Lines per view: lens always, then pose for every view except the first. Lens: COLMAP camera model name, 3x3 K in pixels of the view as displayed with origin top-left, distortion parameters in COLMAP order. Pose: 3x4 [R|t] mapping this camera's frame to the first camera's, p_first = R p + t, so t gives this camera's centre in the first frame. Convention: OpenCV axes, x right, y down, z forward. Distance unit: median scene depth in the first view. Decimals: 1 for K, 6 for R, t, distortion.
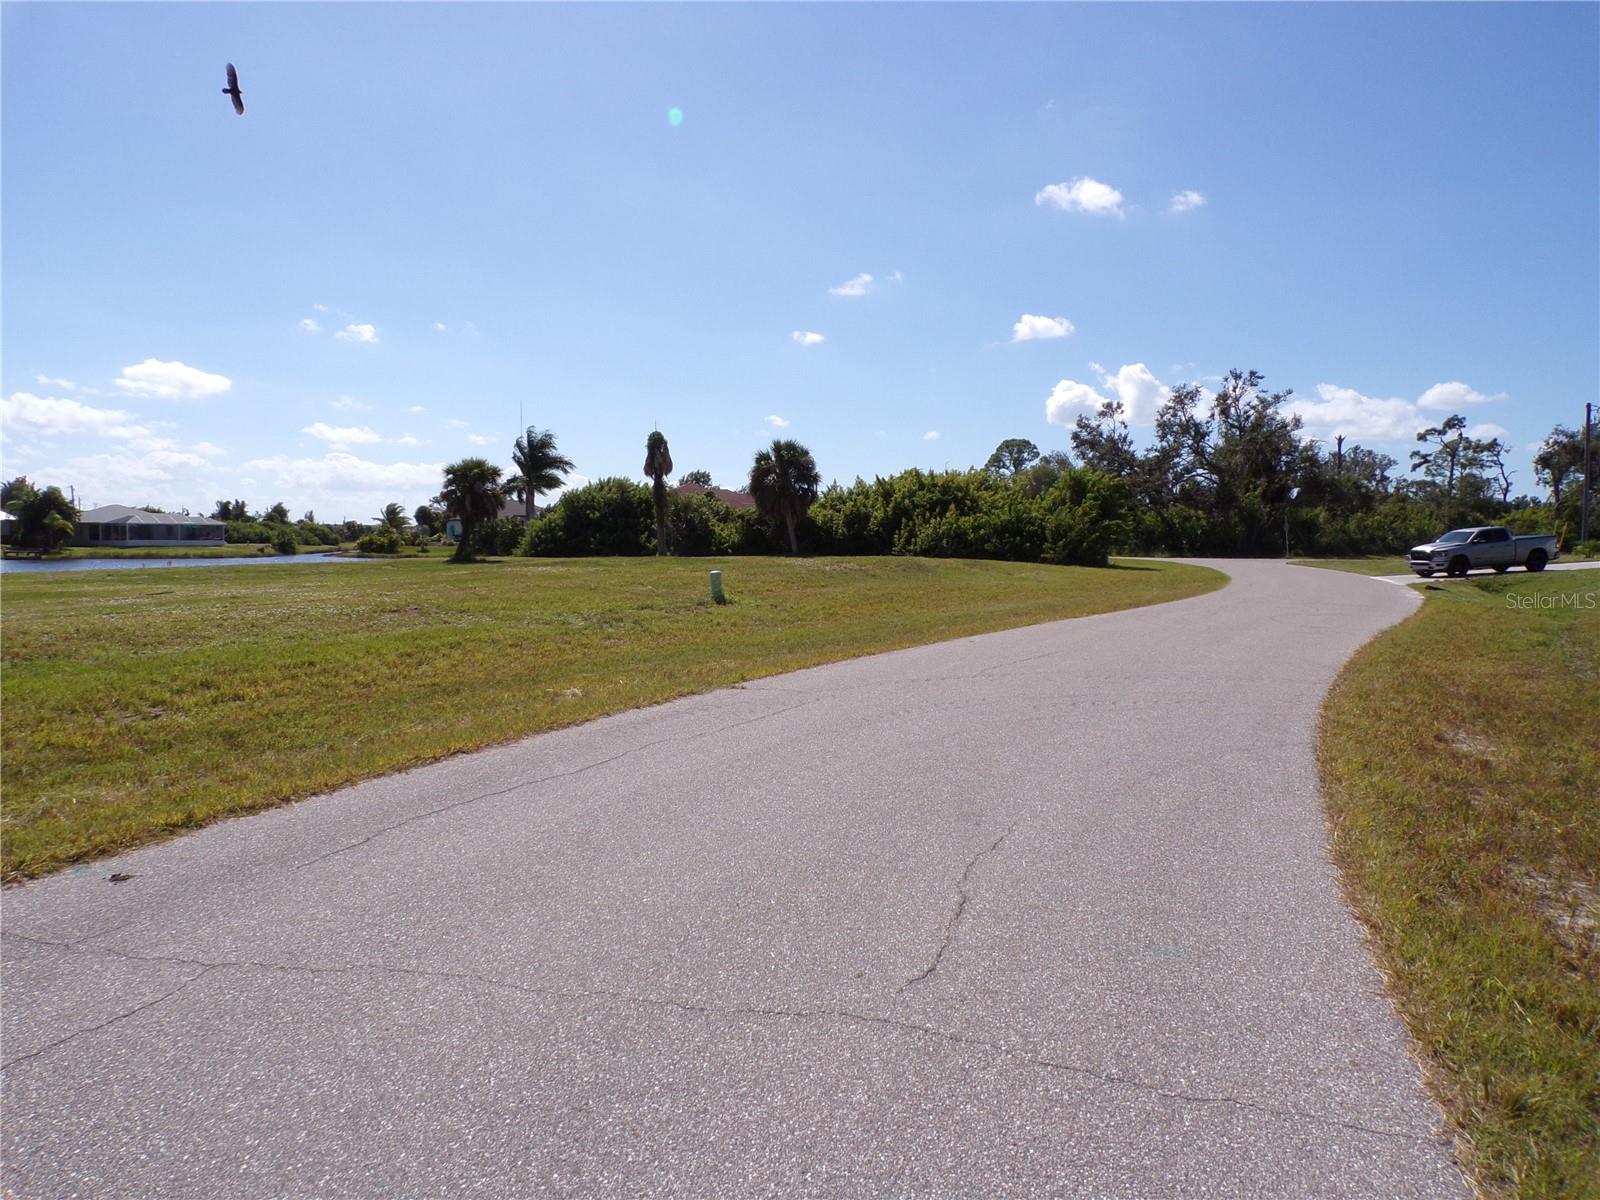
lens RADIAL K [[1080.8, 0, 797.4], [0, 1080.8, 603.6], [0, 0, 1]] dist [-0.025907, 0.032211]
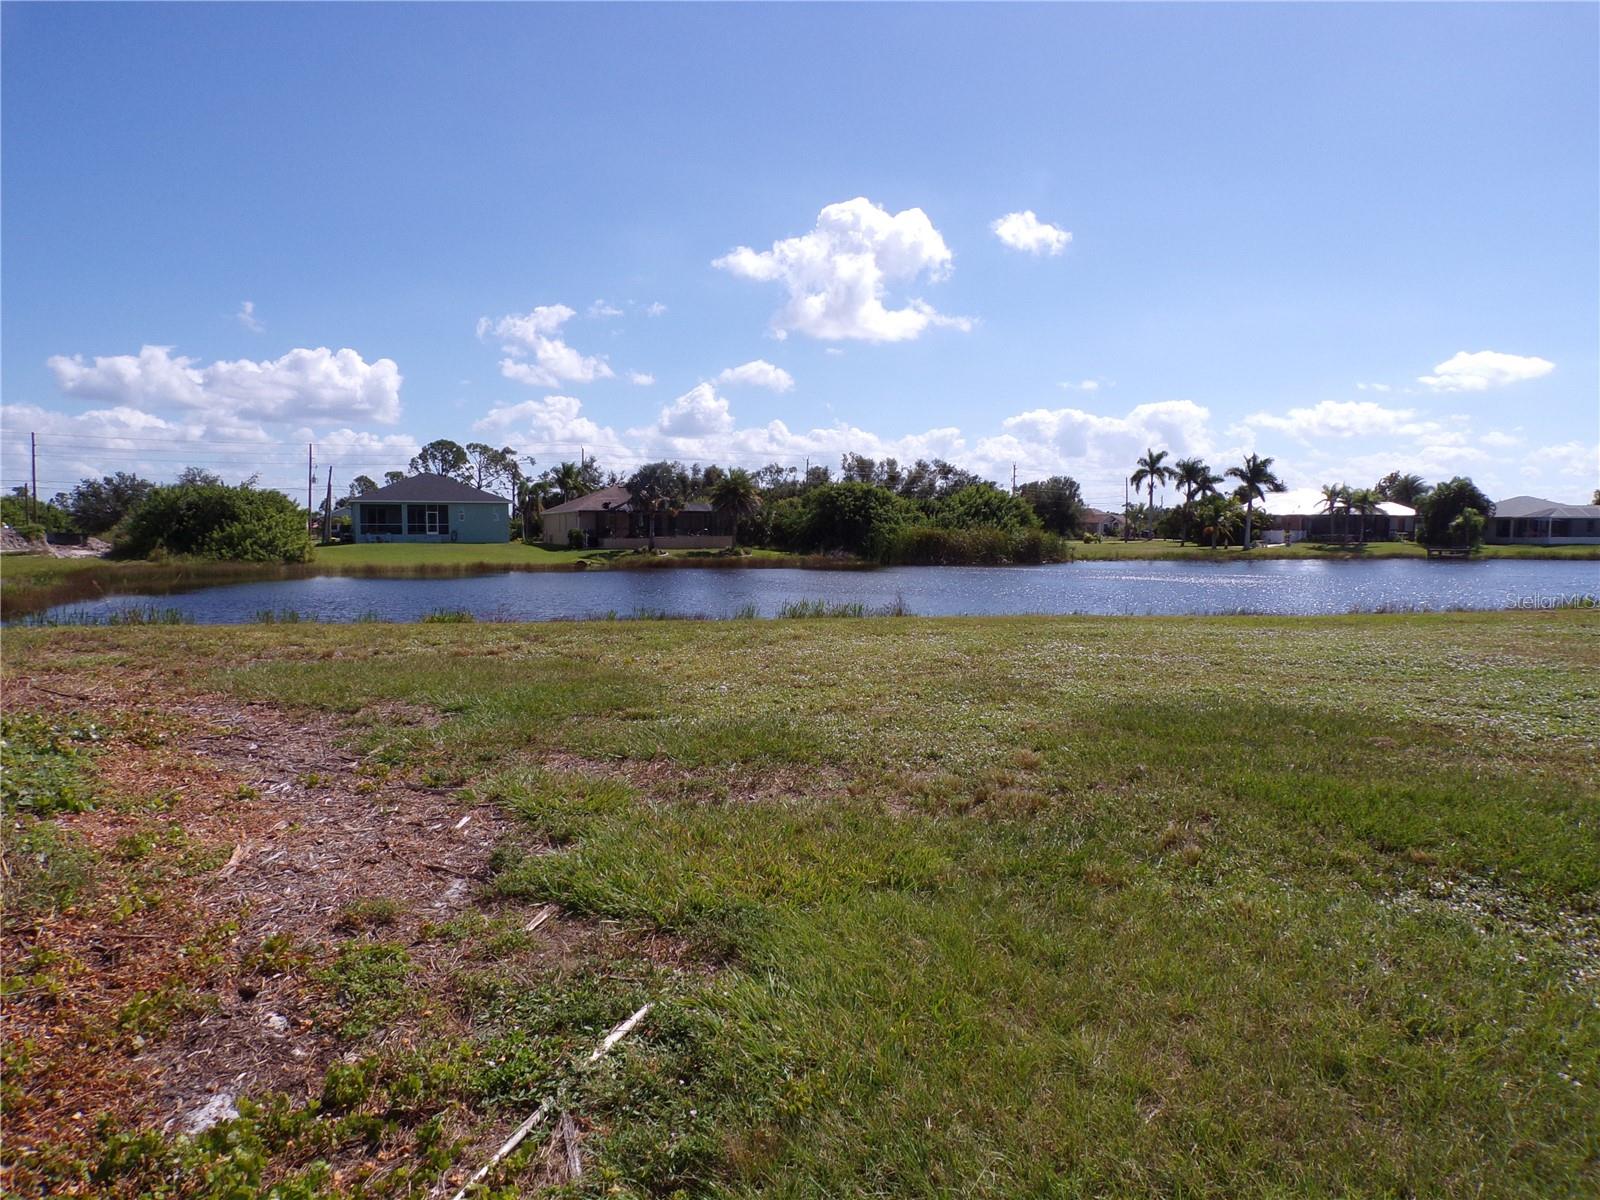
lens RADIAL K [[1080.8, 0, 797.4], [0, 1080.8, 603.6], [0, 0, 1]] dist [-0.025907, 0.032211]
pose [[0.496794, 0.057600, -0.865955, -0.436697], [-0.053860, 0.997918, 0.035478, -0.011955], [0.866196, 0.029015, 0.498862, 0.155444]]
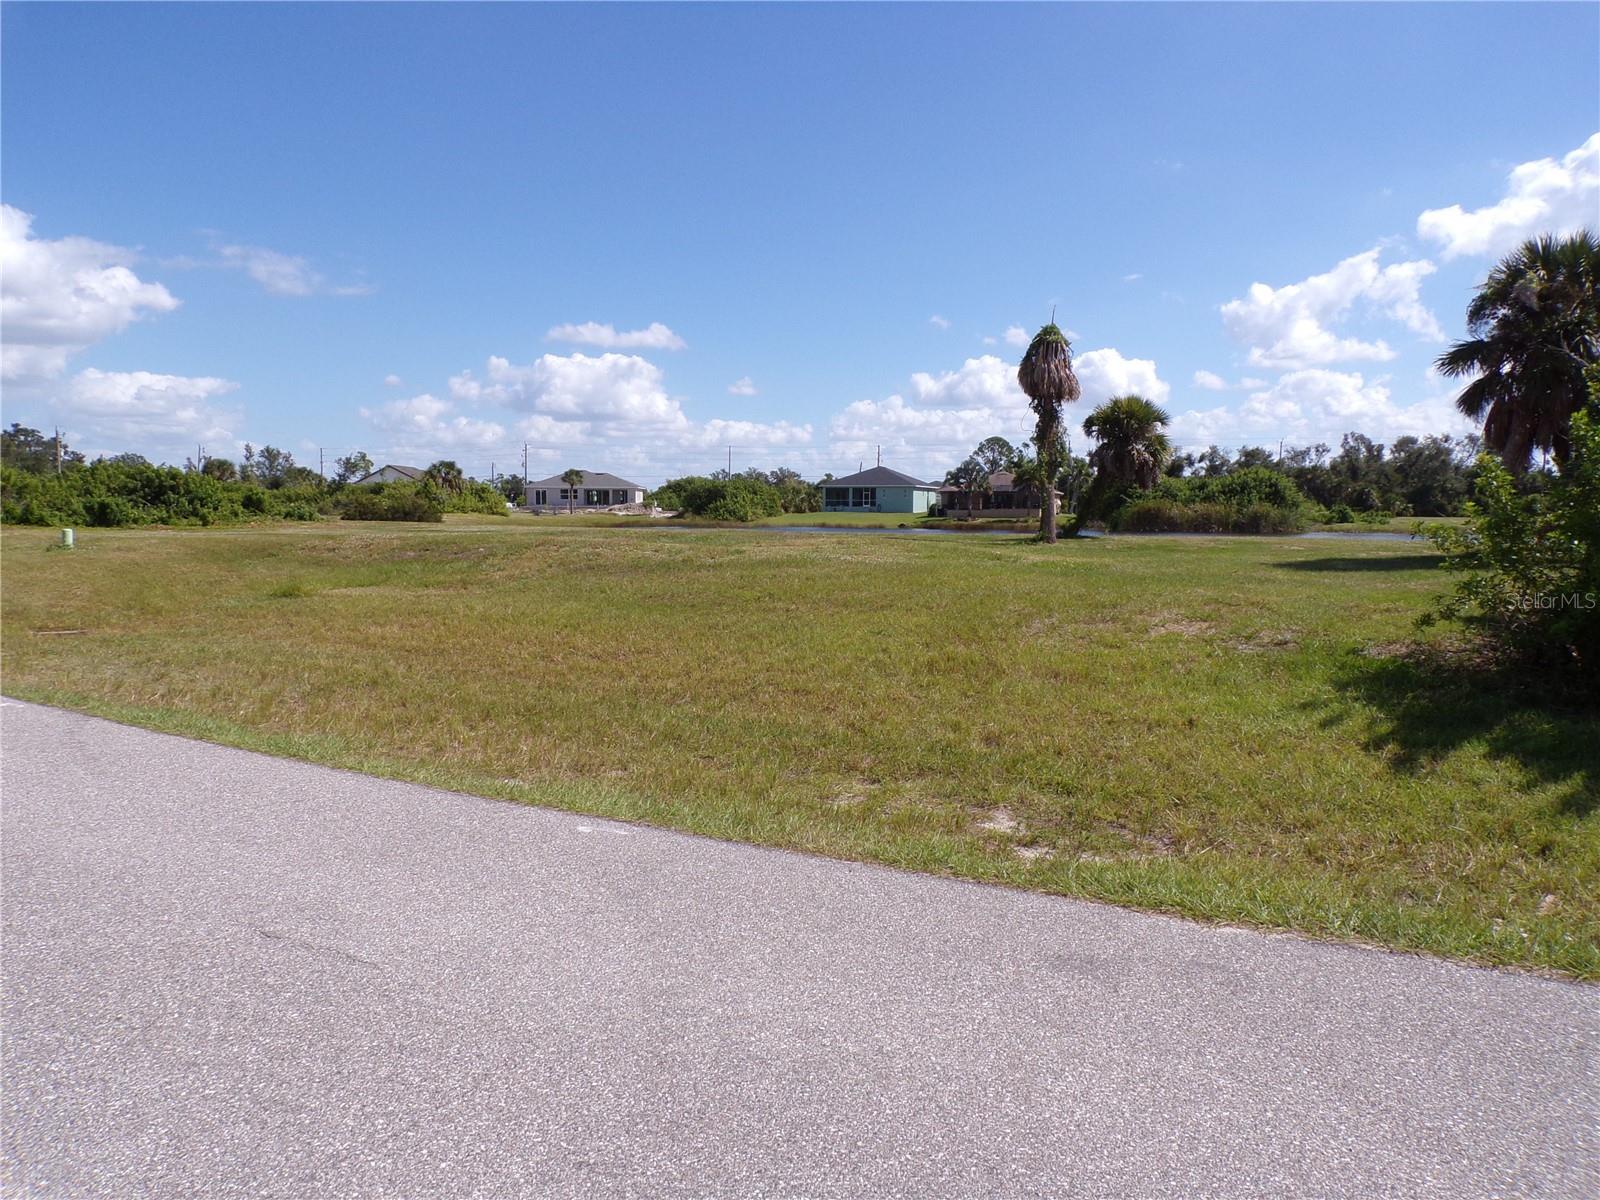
lens RADIAL K [[1082.0, 0, 796.6], [0, 1082.0, 593.3], [0, 0, 1]] dist [-0.027683, 0.033998]
pose [[-0.211881, 0.077628, -0.974208, 0.431599], [-0.064247, 0.993578, 0.093144, -0.053447], [0.975181, 0.082326, -0.205533, 0.871617]]
